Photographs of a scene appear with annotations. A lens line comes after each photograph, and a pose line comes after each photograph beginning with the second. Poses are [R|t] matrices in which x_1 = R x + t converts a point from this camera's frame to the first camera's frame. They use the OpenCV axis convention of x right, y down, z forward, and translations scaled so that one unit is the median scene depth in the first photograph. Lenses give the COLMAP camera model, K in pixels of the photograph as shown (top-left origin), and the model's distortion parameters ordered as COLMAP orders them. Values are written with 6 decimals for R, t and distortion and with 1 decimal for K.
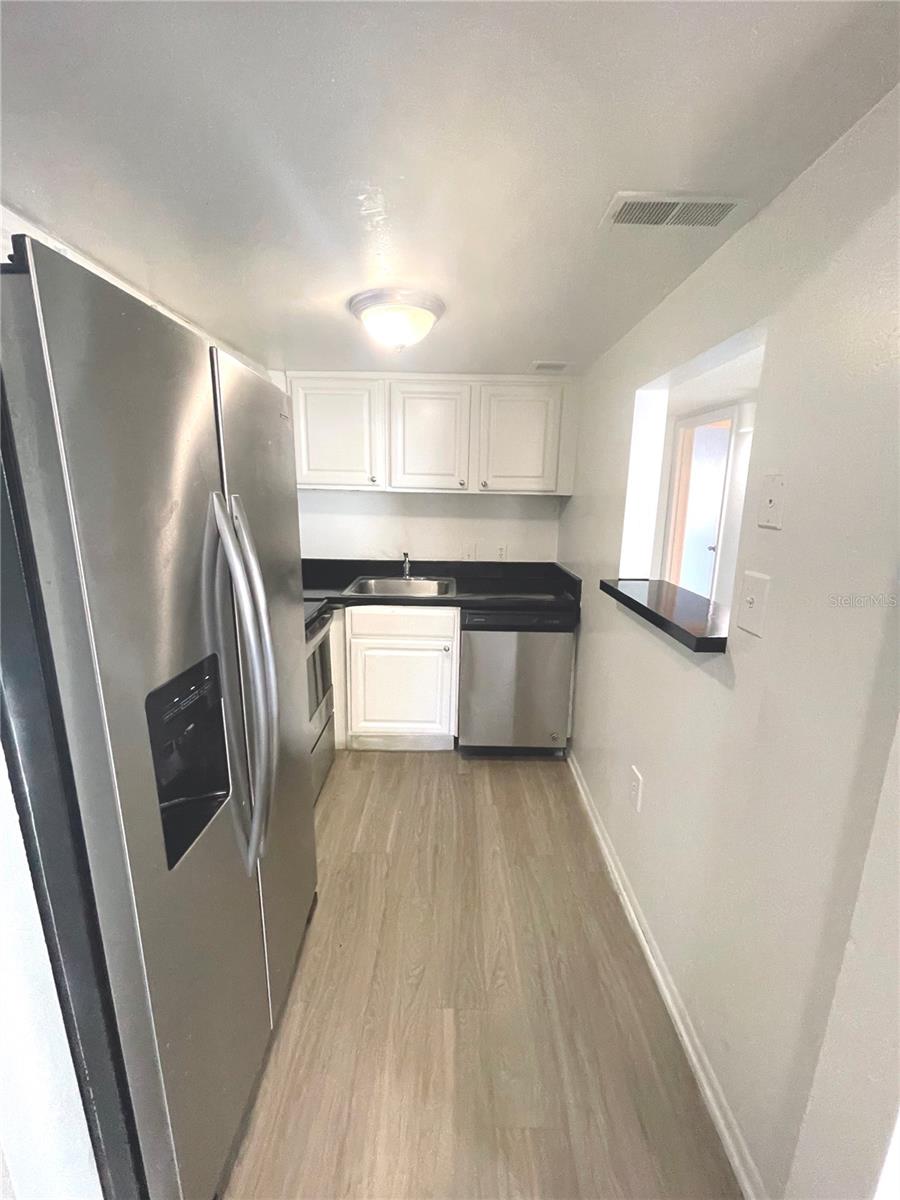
lens RADIAL K [[485.8, 0, 452.6], [0, 485.8, 598.3], [0, 0, 1]] dist [-0.001977, 0.000771]
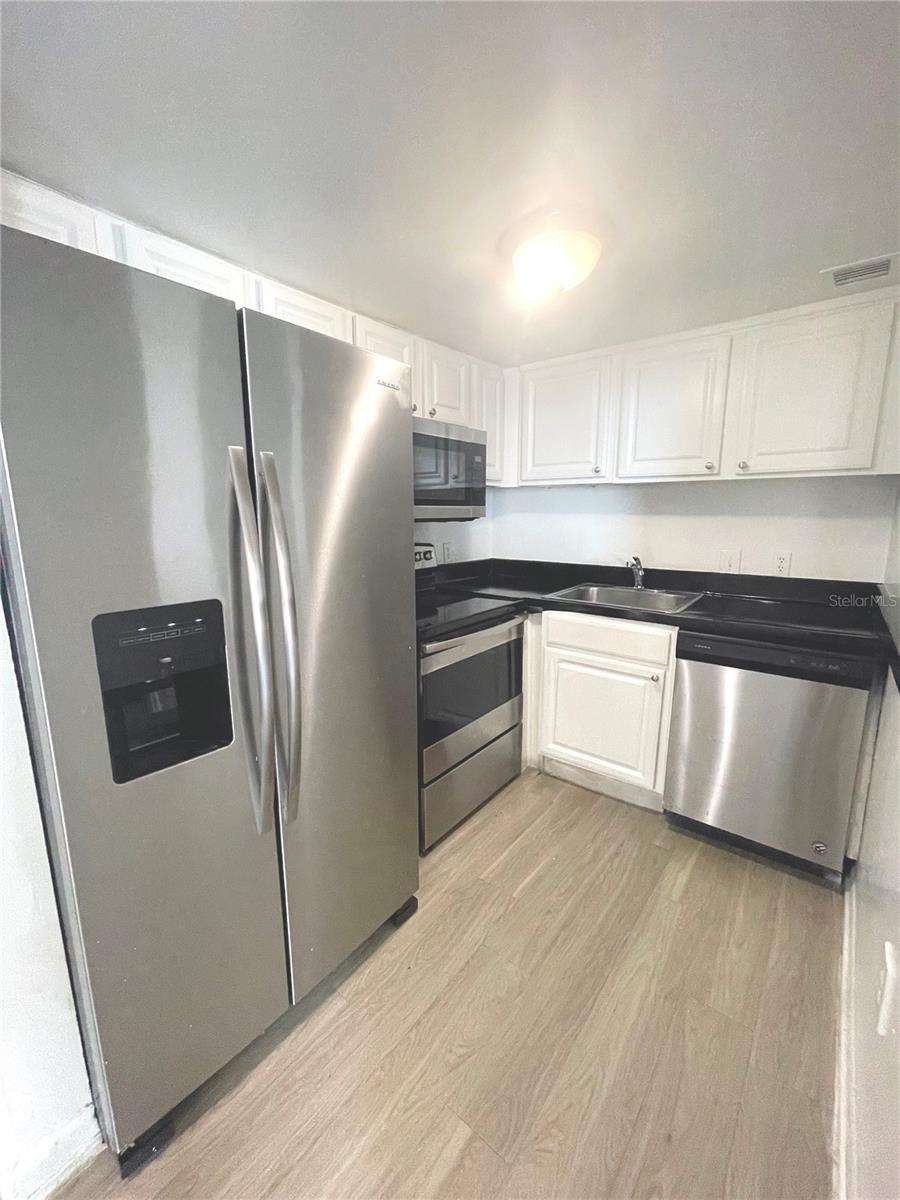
lens RADIAL K [[485.8, 0, 449.8], [0, 485.8, 601.0], [0, 0, 1]] dist [-0.001977, 0.000771]
pose [[0.782256, 0.093251, -0.615939, 0.189096], [-0.118373, 0.992969, -0.000003, 0.019306], [0.611608, 0.072913, 0.787794, 0.171572]]
